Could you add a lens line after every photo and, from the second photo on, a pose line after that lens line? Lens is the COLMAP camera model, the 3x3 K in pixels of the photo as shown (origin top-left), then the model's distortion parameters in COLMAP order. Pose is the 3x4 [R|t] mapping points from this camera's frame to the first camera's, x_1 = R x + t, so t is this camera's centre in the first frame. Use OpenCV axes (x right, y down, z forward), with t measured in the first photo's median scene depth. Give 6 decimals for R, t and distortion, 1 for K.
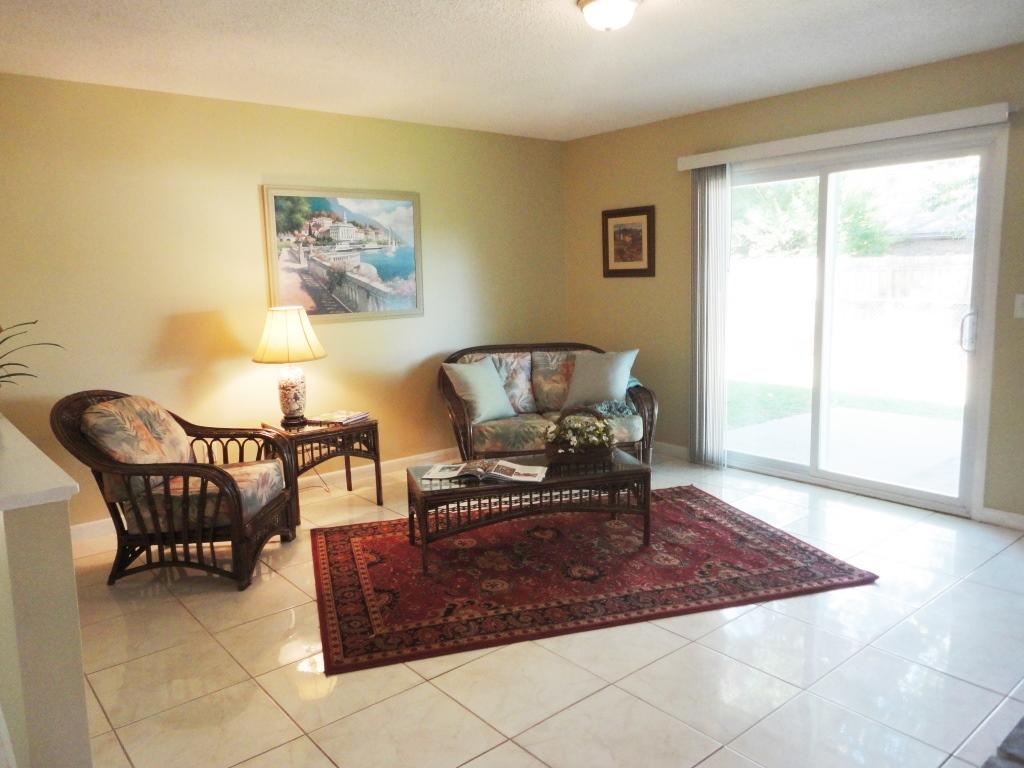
lens RADIAL K [[760.3, 0, 510.9], [0, 760.3, 385.0], [0, 0, 1]] dist [0.027348, -0.014520]
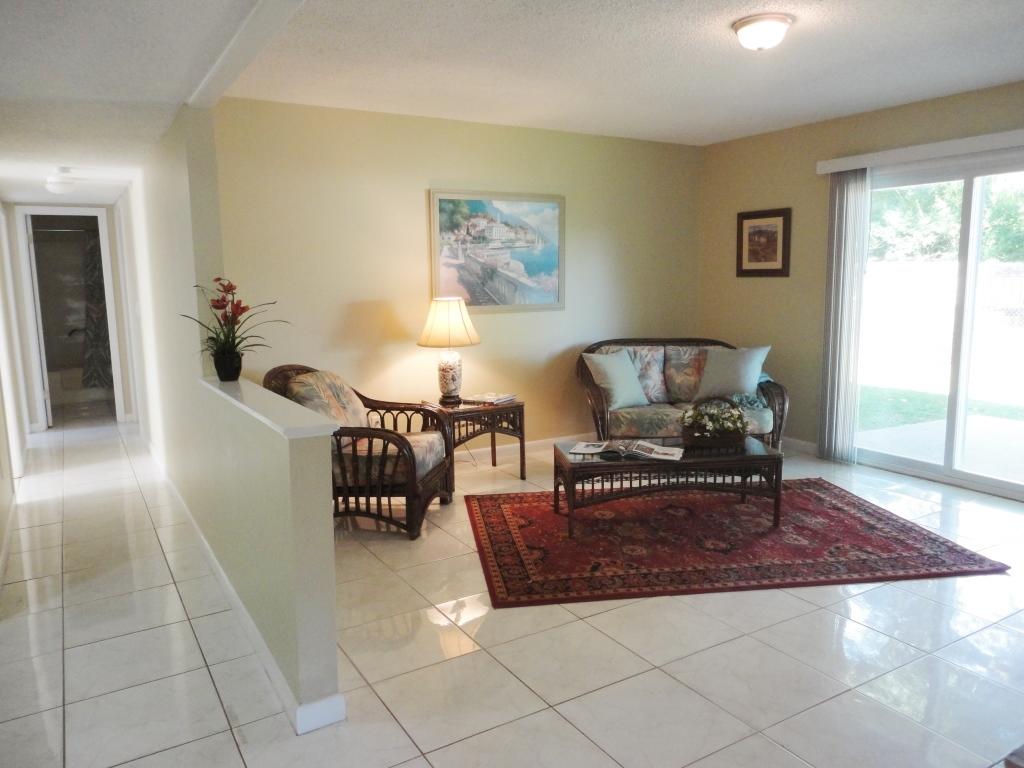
lens RADIAL K [[760.3, 0, 513.6], [0, 760.3, 381.6], [0, 0, 1]] dist [0.027348, -0.014520]
pose [[0.989050, 0.036595, -0.142969, -0.034365], [-0.037211, 0.999306, -0.001636, 0.019288], [0.142810, 0.006938, 0.989726, -0.095771]]
